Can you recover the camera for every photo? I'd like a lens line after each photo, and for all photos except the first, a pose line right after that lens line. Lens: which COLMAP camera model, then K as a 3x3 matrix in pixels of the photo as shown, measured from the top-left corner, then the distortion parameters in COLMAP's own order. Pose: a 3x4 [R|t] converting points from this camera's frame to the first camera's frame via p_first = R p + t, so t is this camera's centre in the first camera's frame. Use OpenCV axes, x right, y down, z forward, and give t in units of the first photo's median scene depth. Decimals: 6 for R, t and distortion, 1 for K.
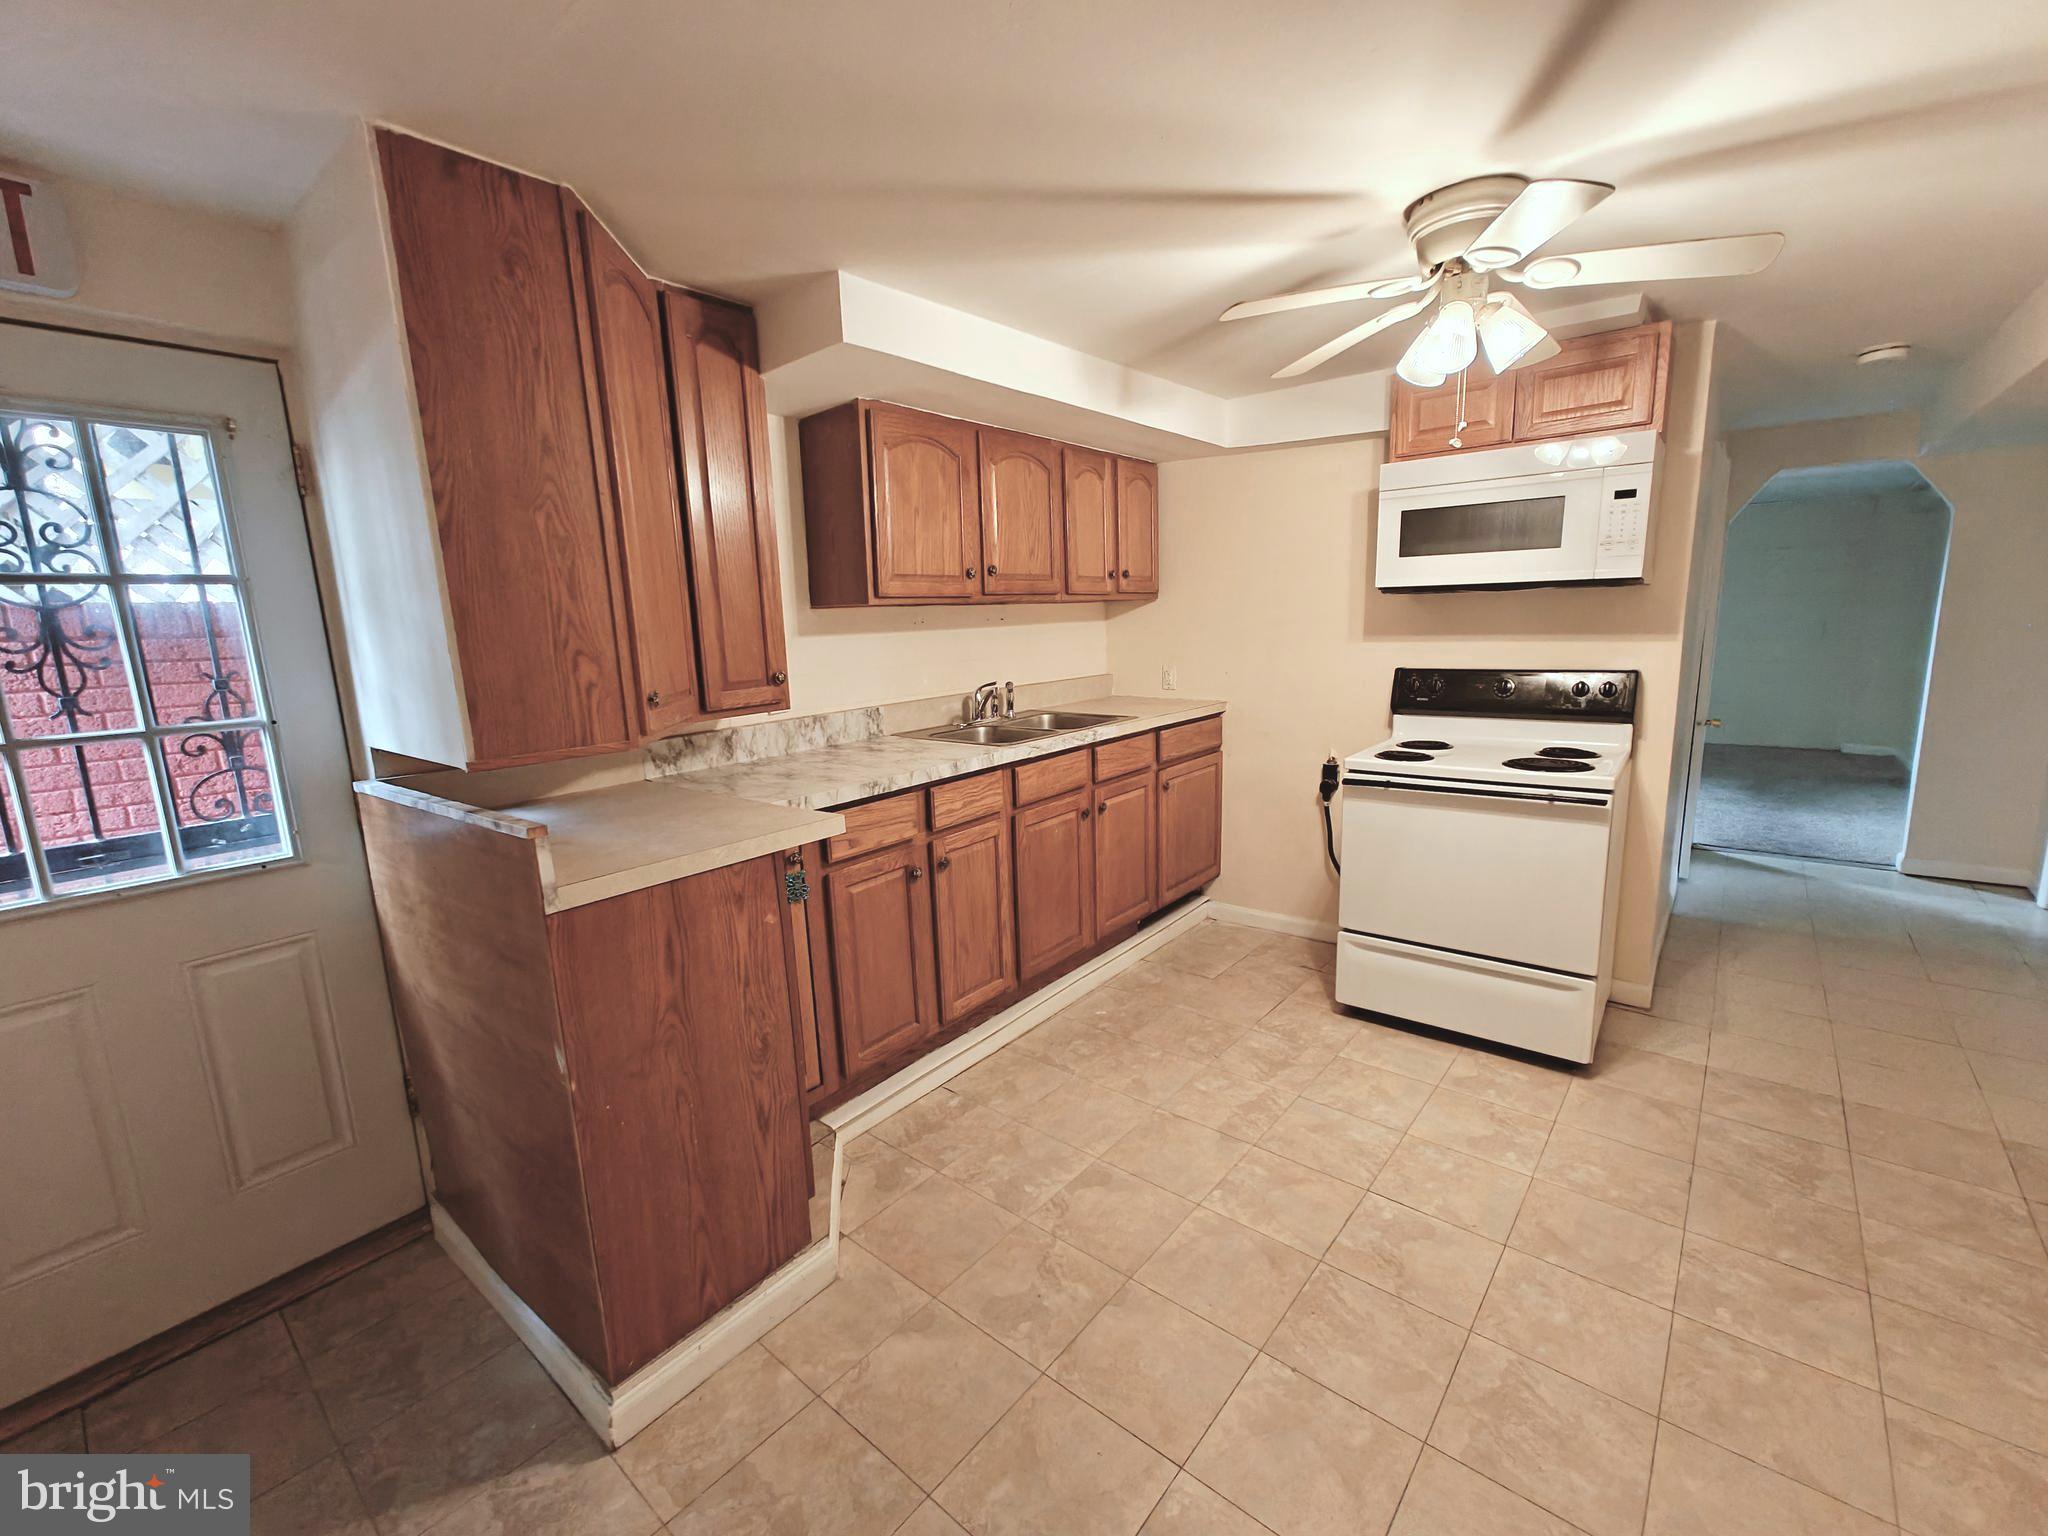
lens RADIAL K [[853.2, 0, 1014.9], [0, 853.2, 772.4], [0, 0, 1]] dist [-0.003873, -0.001992]
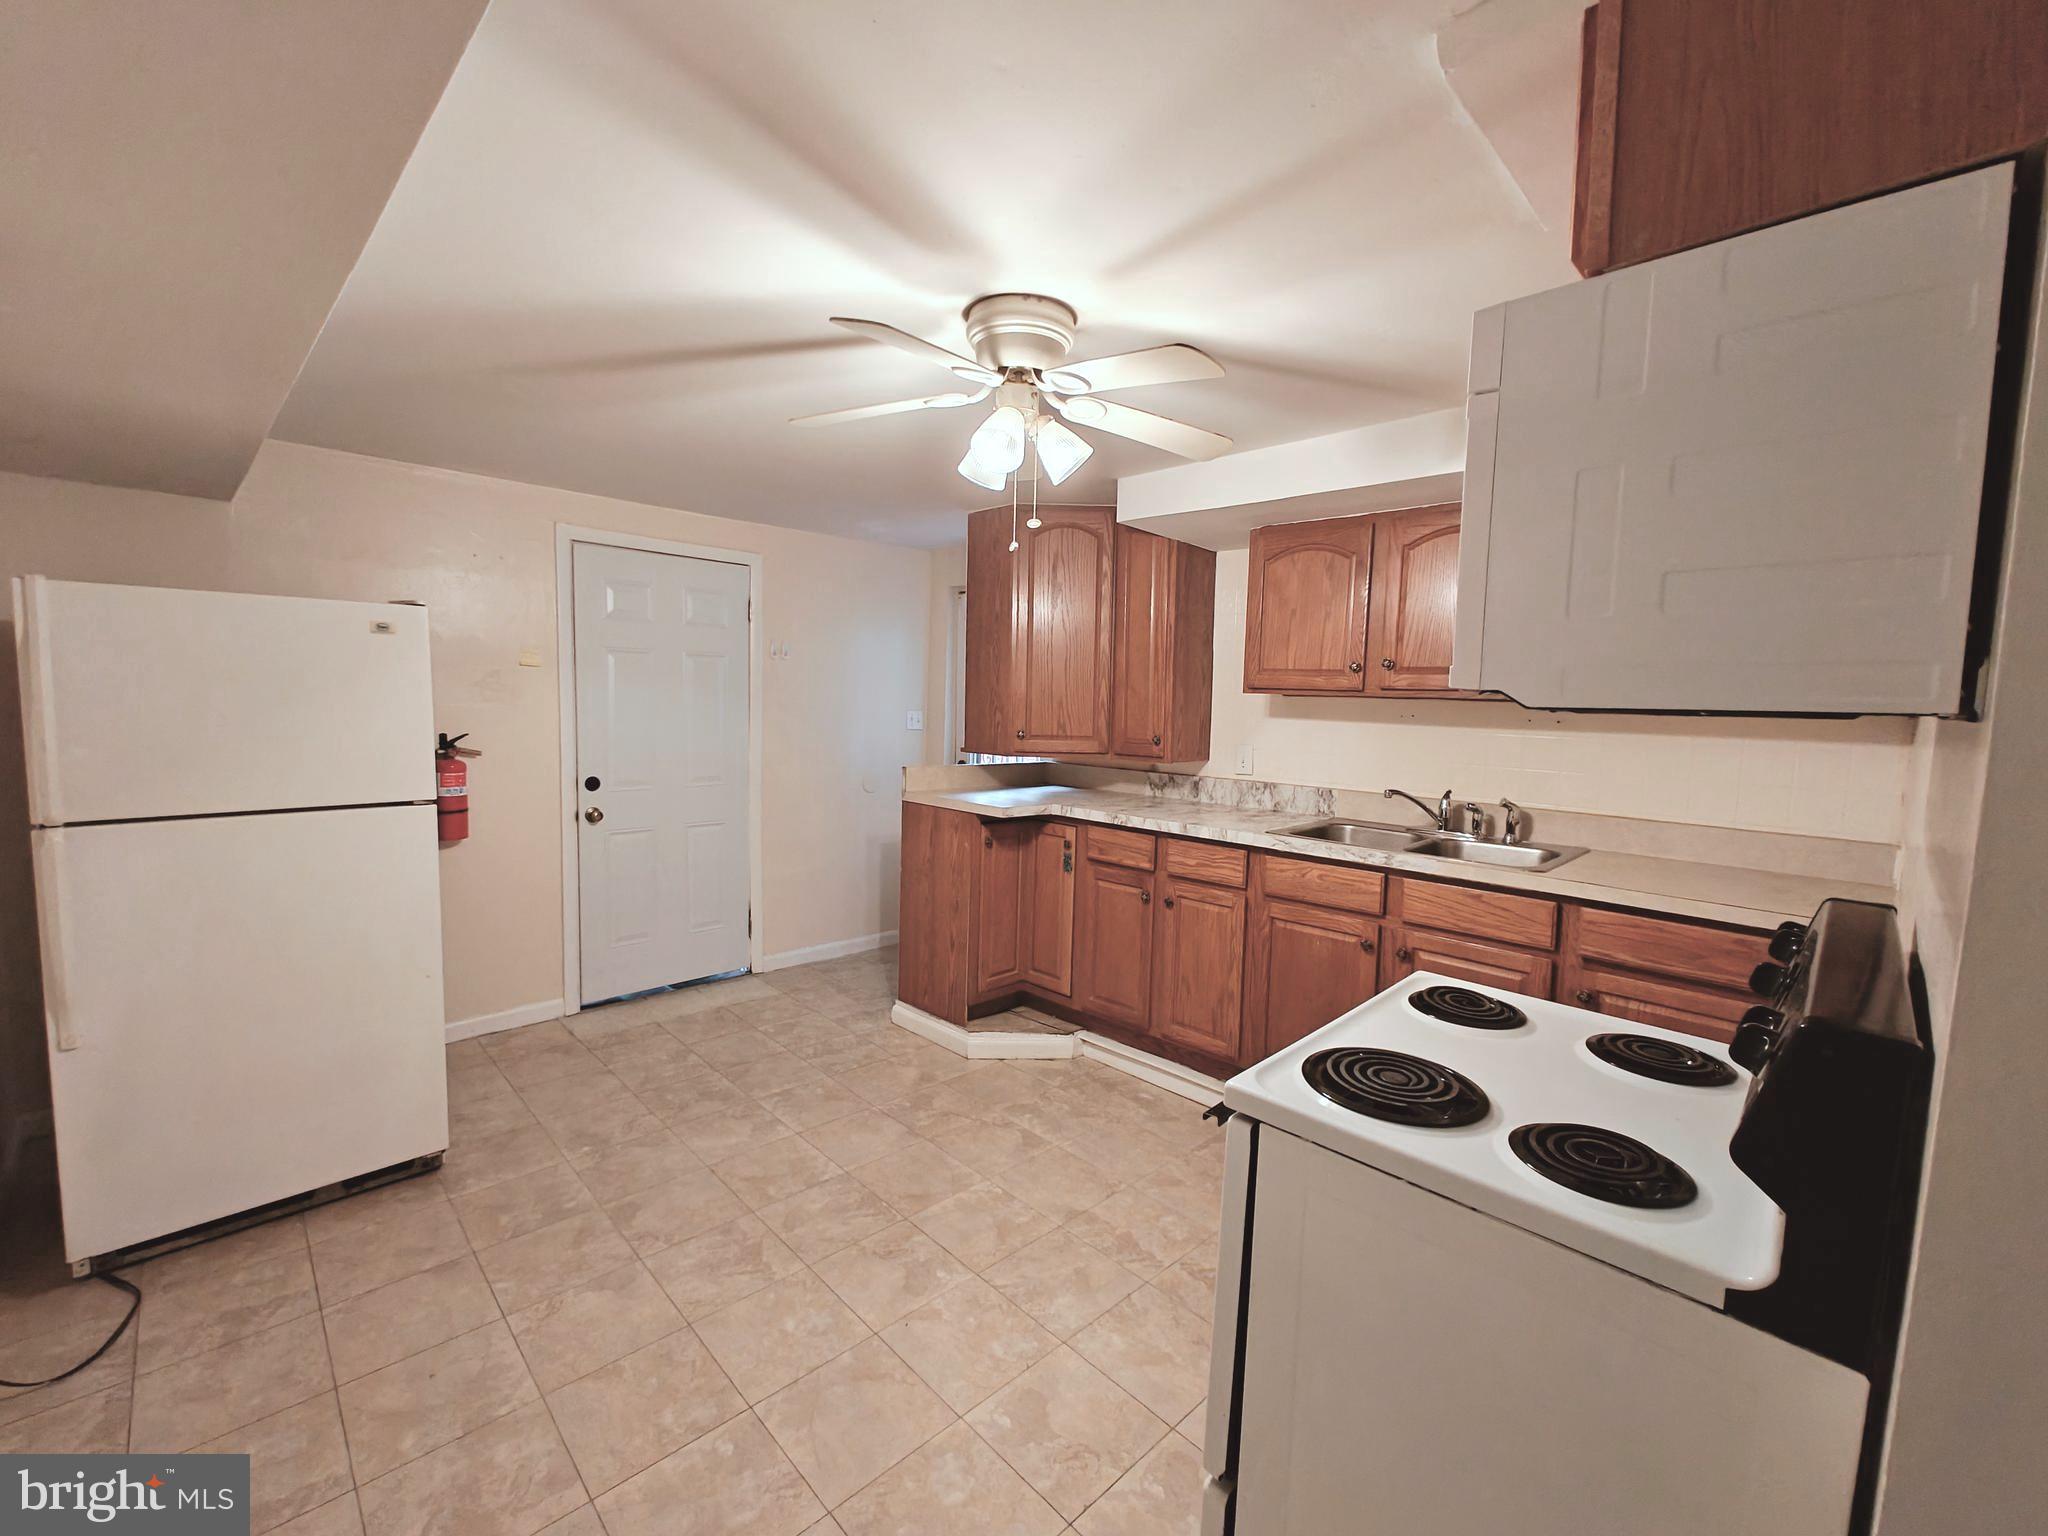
lens RADIAL K [[853.2, 0, 1015.2], [0, 853.2, 764.7], [0, 0, 1]] dist [-0.003873, -0.001992]
pose [[-0.100217, 0.116271, -0.988149, 1.207033], [-0.202956, 0.969878, 0.134705, -0.220085], [0.974046, 0.214051, -0.073600, 0.889417]]
